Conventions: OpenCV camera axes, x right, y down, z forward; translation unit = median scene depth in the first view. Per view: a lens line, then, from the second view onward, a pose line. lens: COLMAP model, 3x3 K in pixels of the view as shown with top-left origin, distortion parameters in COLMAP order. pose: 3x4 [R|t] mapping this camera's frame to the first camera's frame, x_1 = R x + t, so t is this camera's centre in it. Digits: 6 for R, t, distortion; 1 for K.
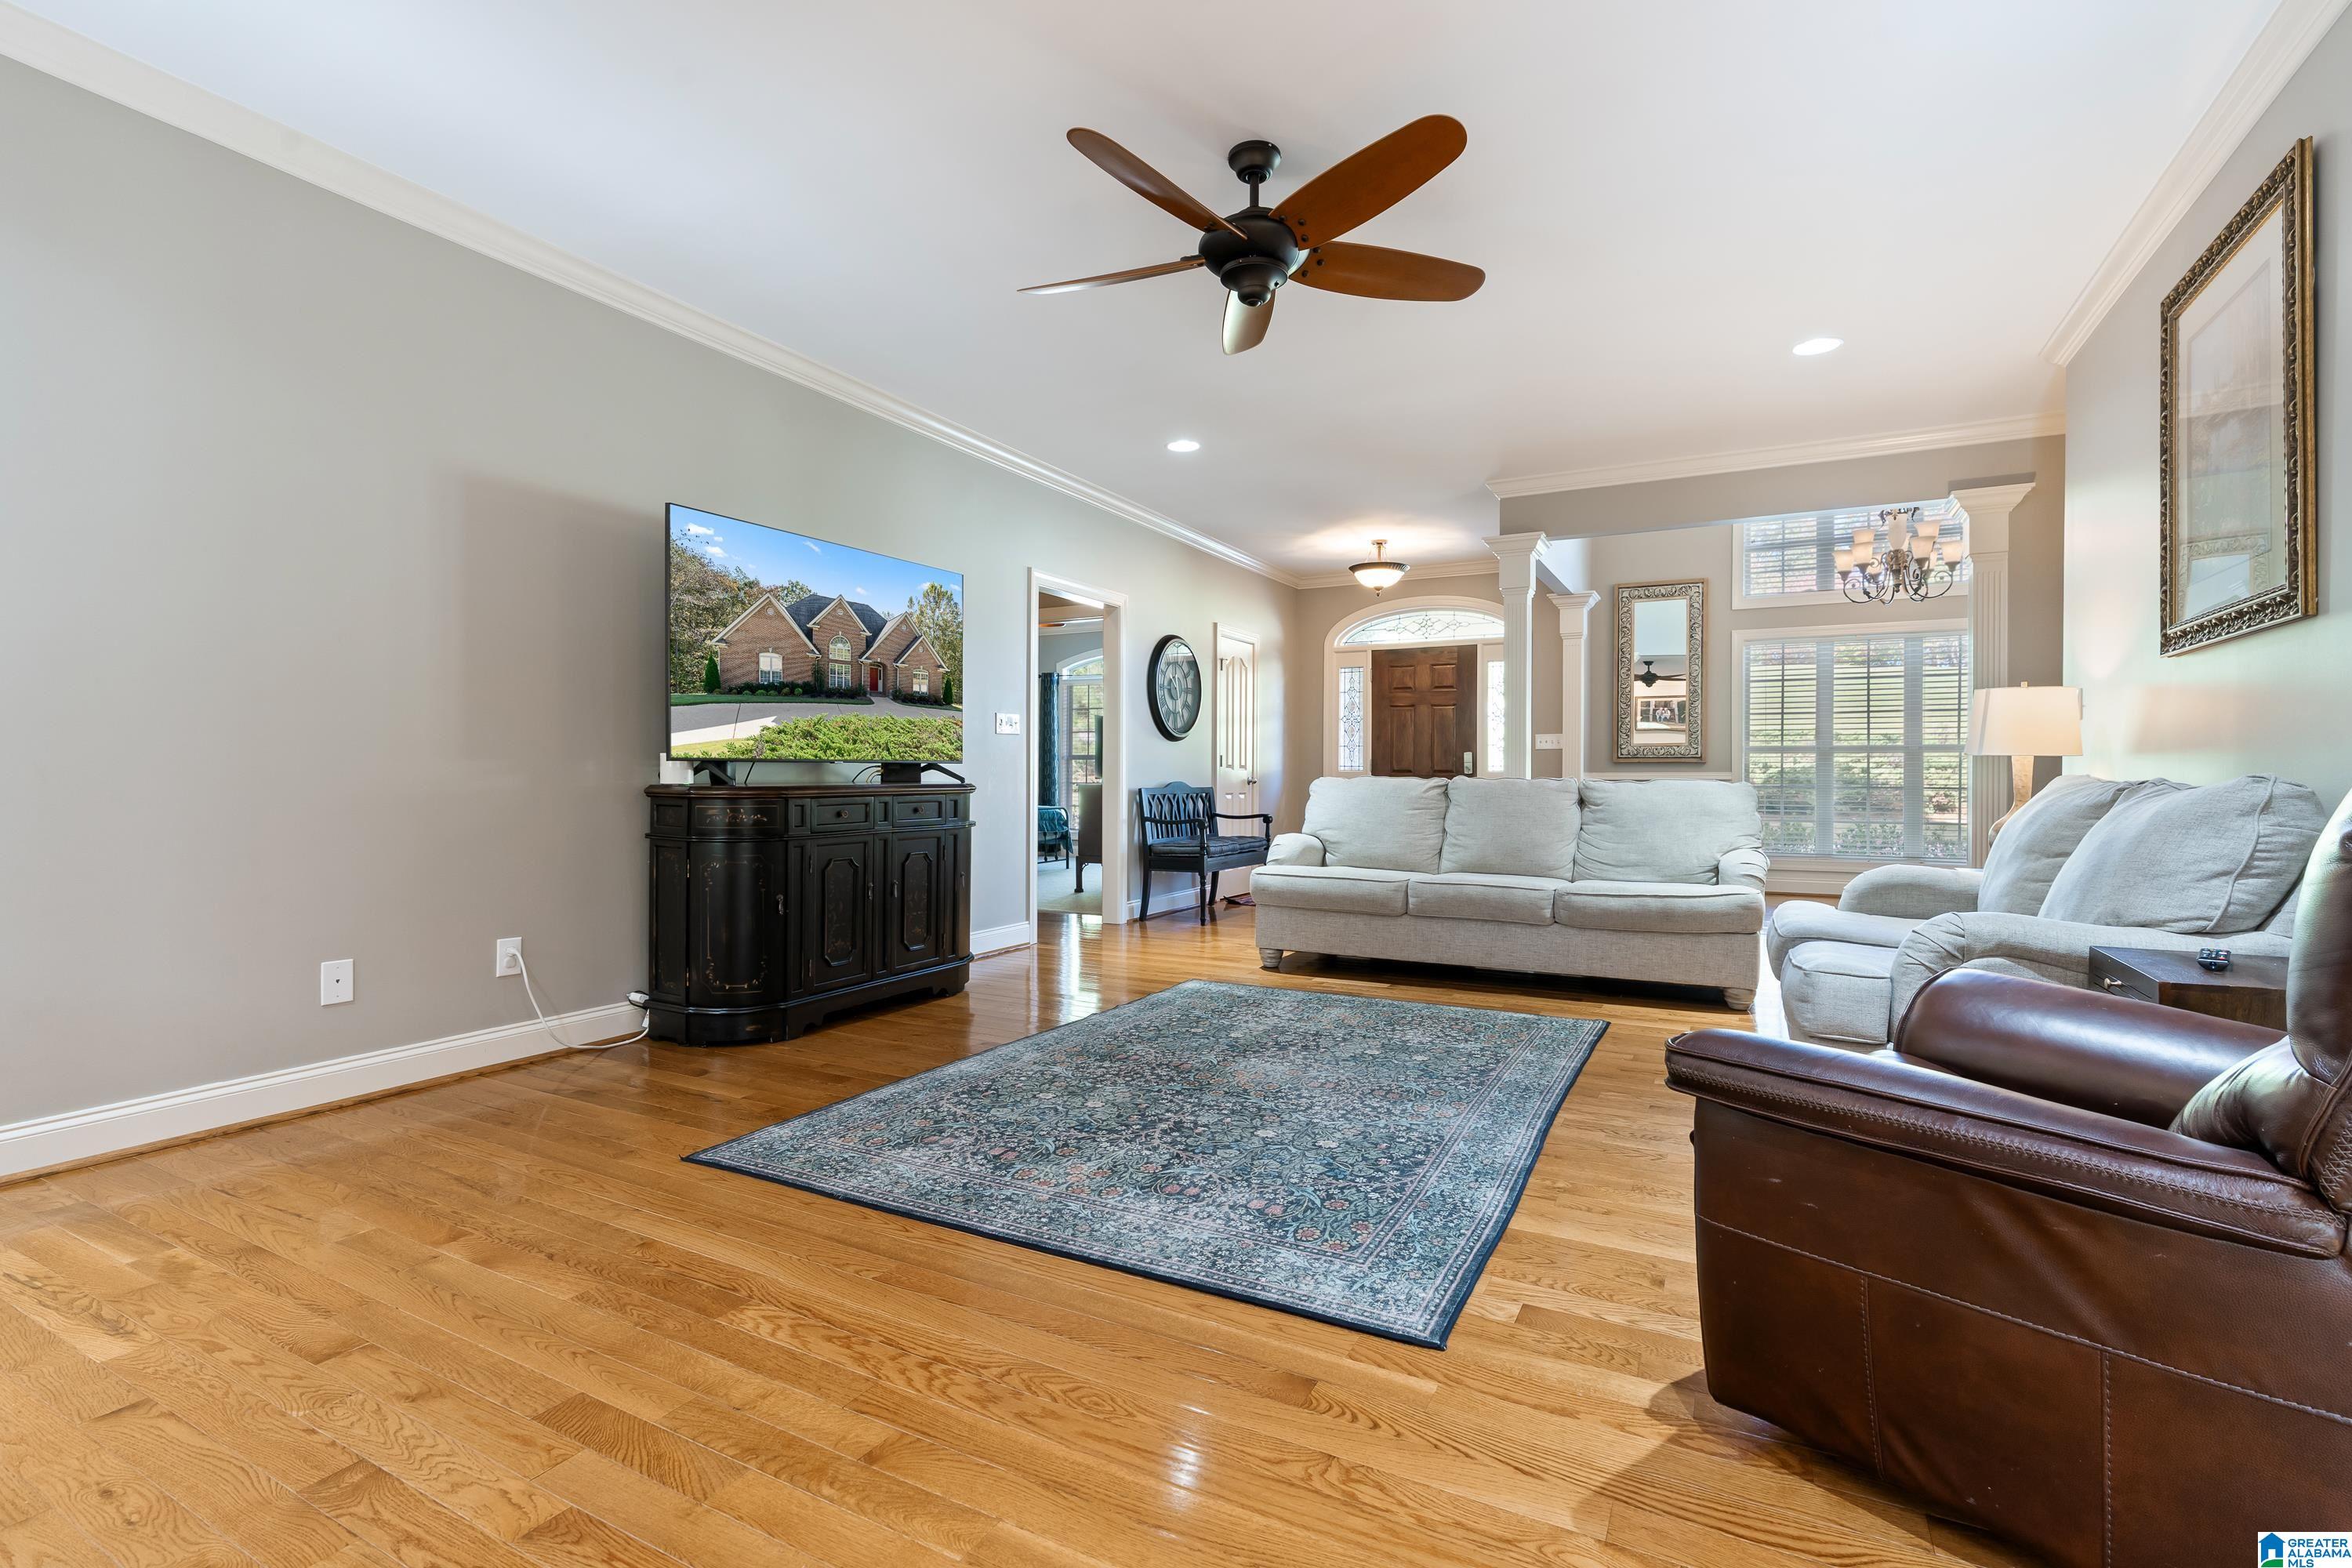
lens RADIAL K [[1071.9, 0, 1184.3], [0, 1071.9, 783.1], [0, 0, 1]] dist [-0.010978, 0.000037]
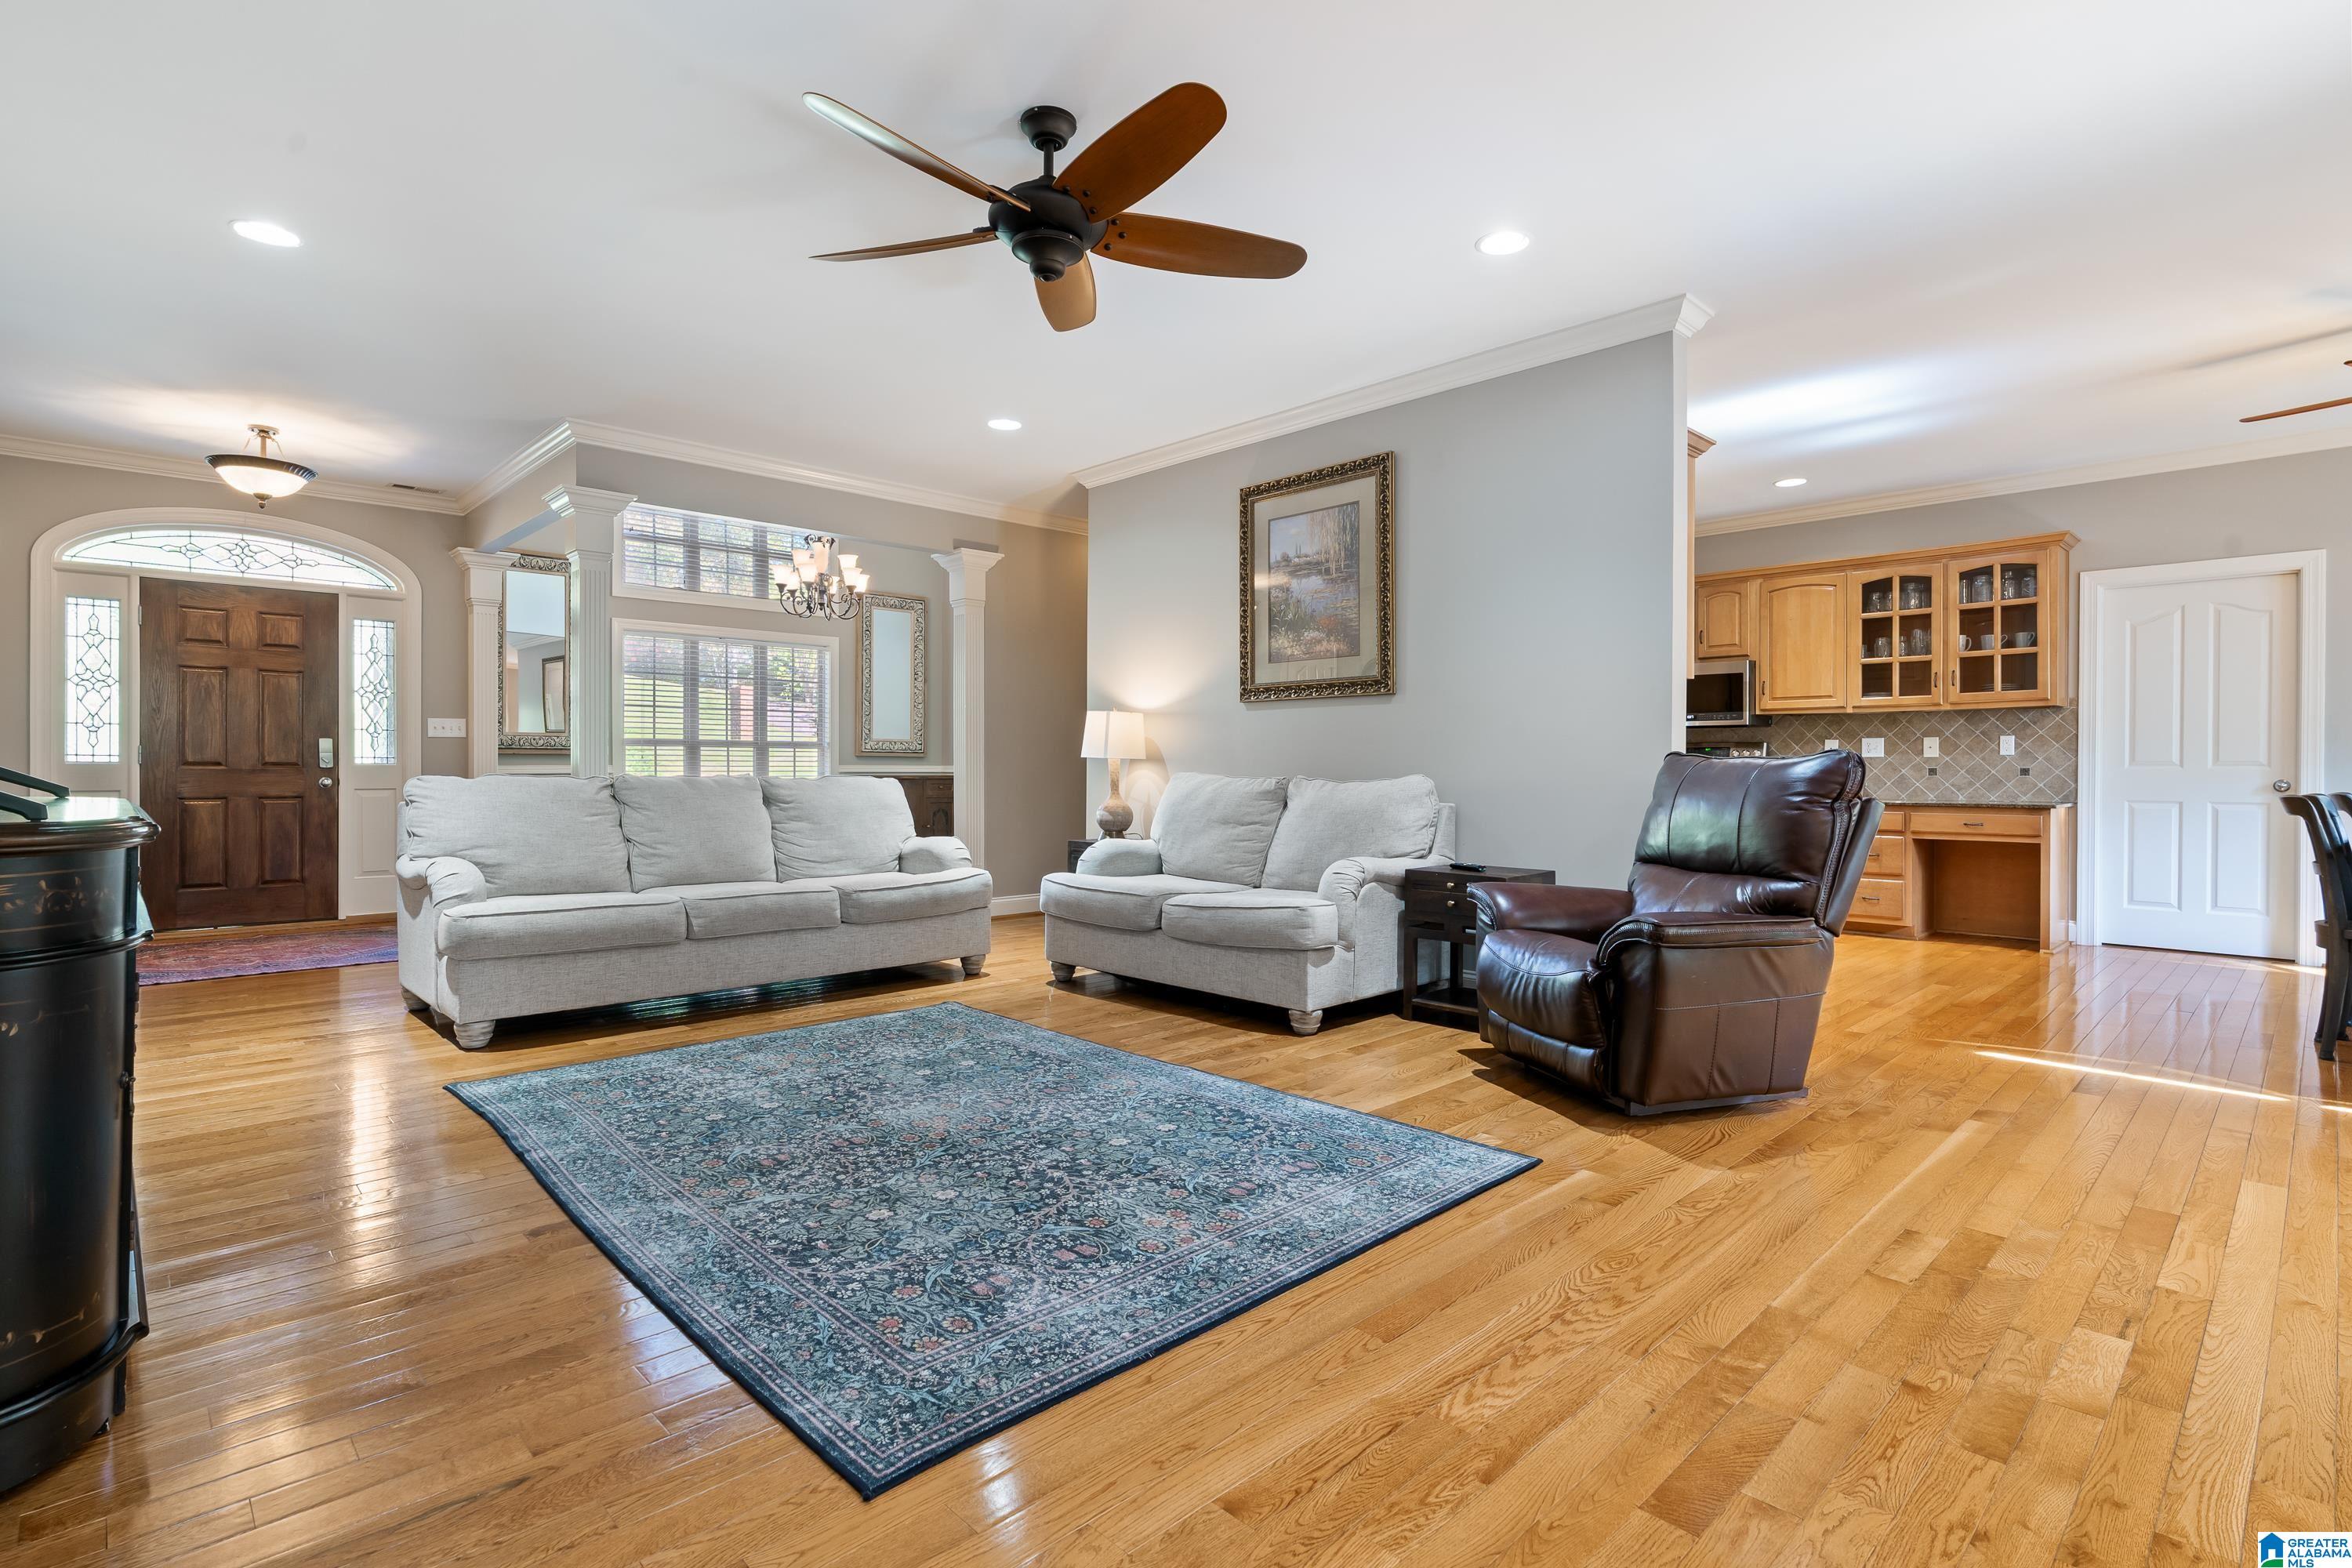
lens RADIAL K [[1126.4, 0, 1182.0], [0, 1126.4, 783.5], [0, 0, 1]] dist [-0.006865, -0.001438]
pose [[0.306937, -0.015204, 0.951608, -0.845815], [0.003802, 0.999884, 0.014749, -0.019656], [-0.951722, -0.000909, 0.306959, 0.588555]]
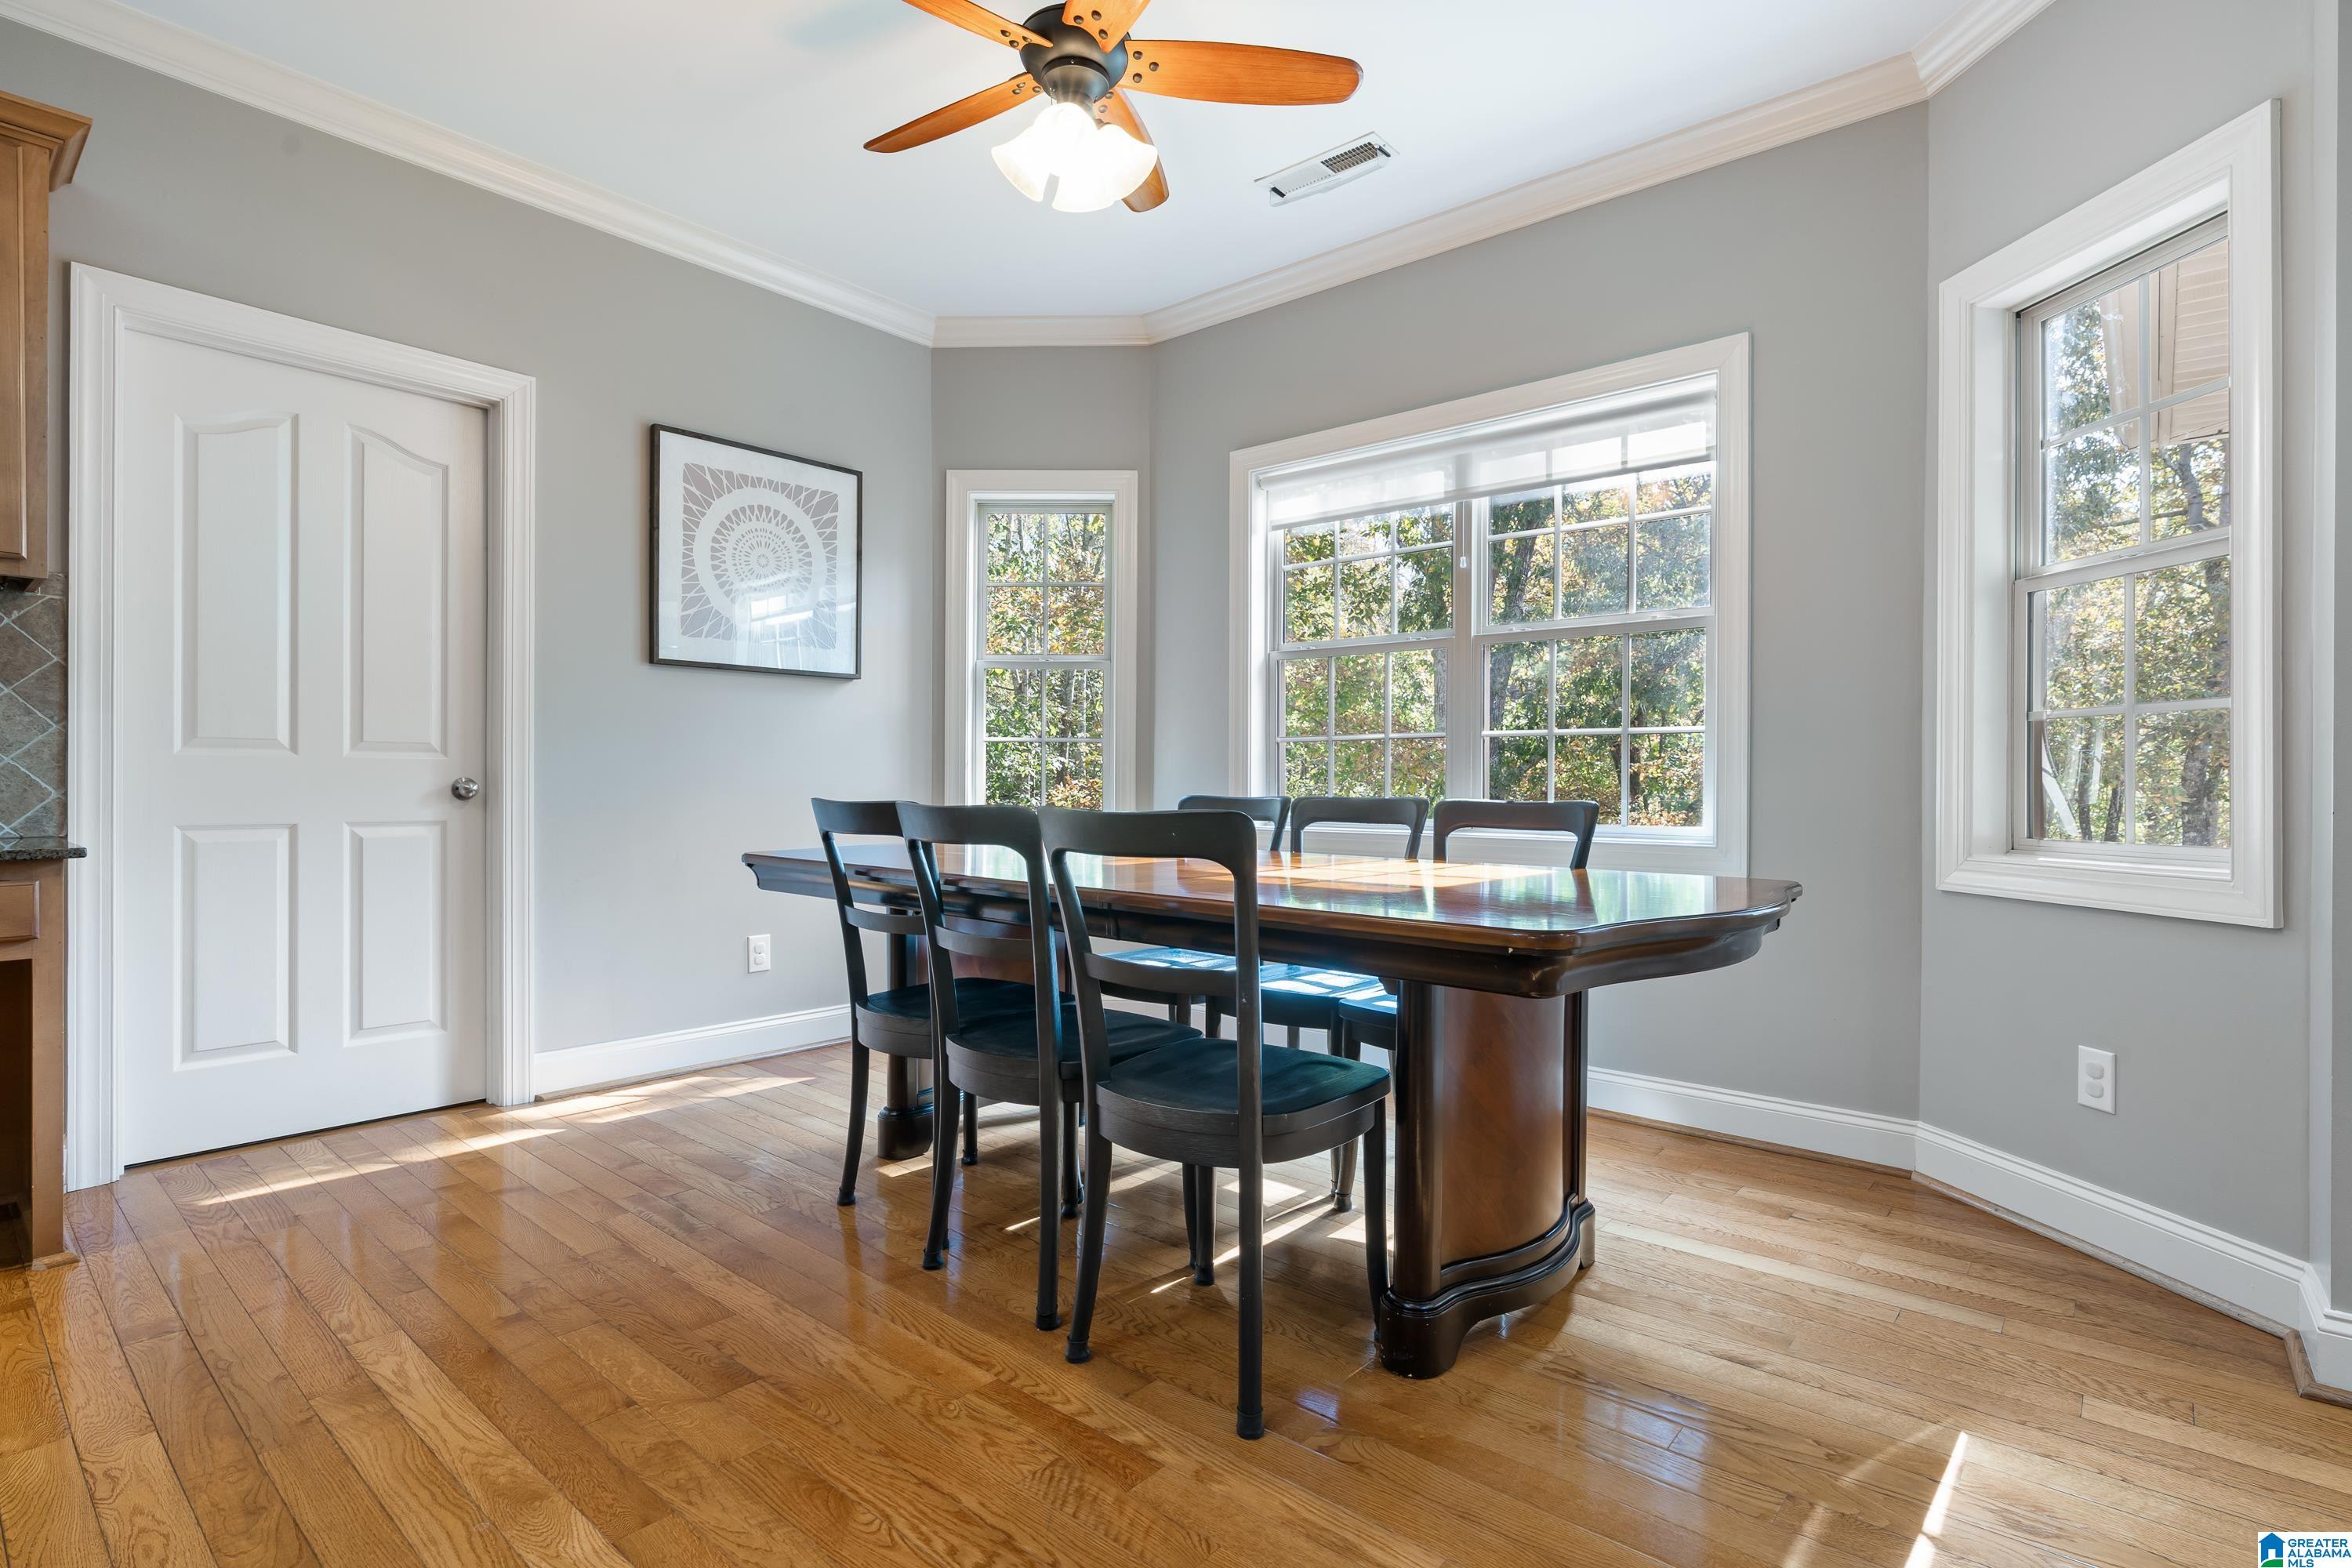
lens RADIAL K [[1126.4, 0, 1181.0], [0, 1126.4, 792.1], [0, 0, 1]] dist [-0.006865, -0.001438]
pose [[-0.975791, -0.009180, 0.218514, 0.705532], [-0.005505, 0.999833, 0.017418, 0.001168], [-0.218638, 0.015793, -0.975678, 0.260383]]
